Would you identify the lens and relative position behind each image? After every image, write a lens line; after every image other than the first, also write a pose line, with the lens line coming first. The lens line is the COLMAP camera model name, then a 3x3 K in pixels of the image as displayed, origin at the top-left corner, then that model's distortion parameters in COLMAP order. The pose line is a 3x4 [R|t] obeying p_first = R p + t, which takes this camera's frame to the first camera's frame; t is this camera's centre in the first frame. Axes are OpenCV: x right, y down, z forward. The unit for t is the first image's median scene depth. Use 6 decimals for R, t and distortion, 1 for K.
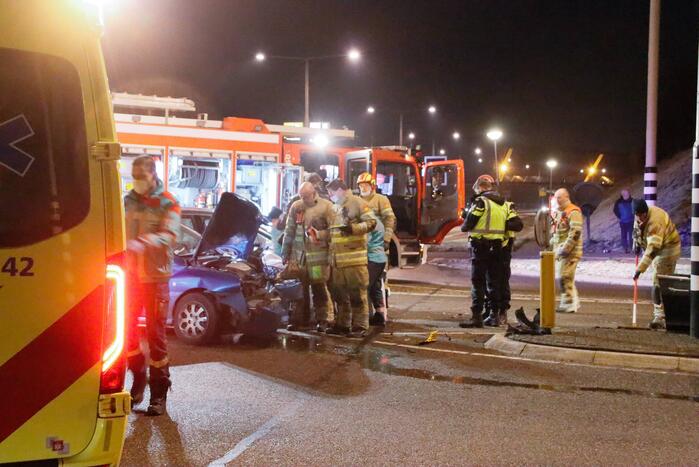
lens RADIAL K [[1245.8, 0, 349.5], [0, 1245.8, 233.5], [0, 0, 1]] dist [0.296091, 0.097367]
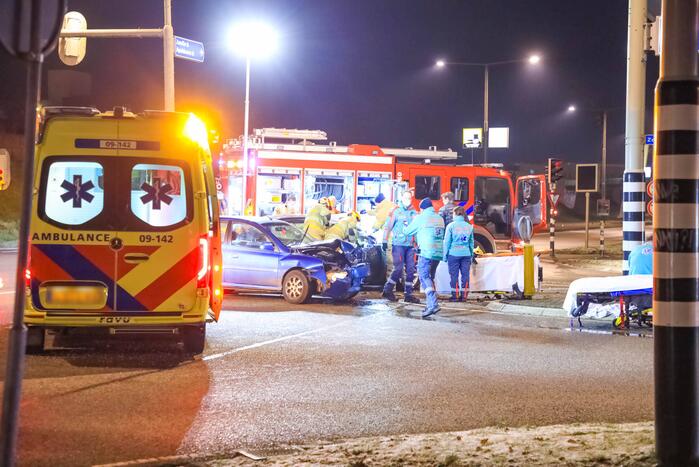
lens RADIAL K [[1272.3, 0, 351.2], [0, 1272.3, 250.0], [0, 0, 1]] dist [0.186480, 0.024897]
pose [[0.988931, 0.003476, -0.148333, 0.099613], [-0.002263, 0.999963, 0.008342, 0.005246], [0.148356, -0.007914, 0.988902, -0.304717]]
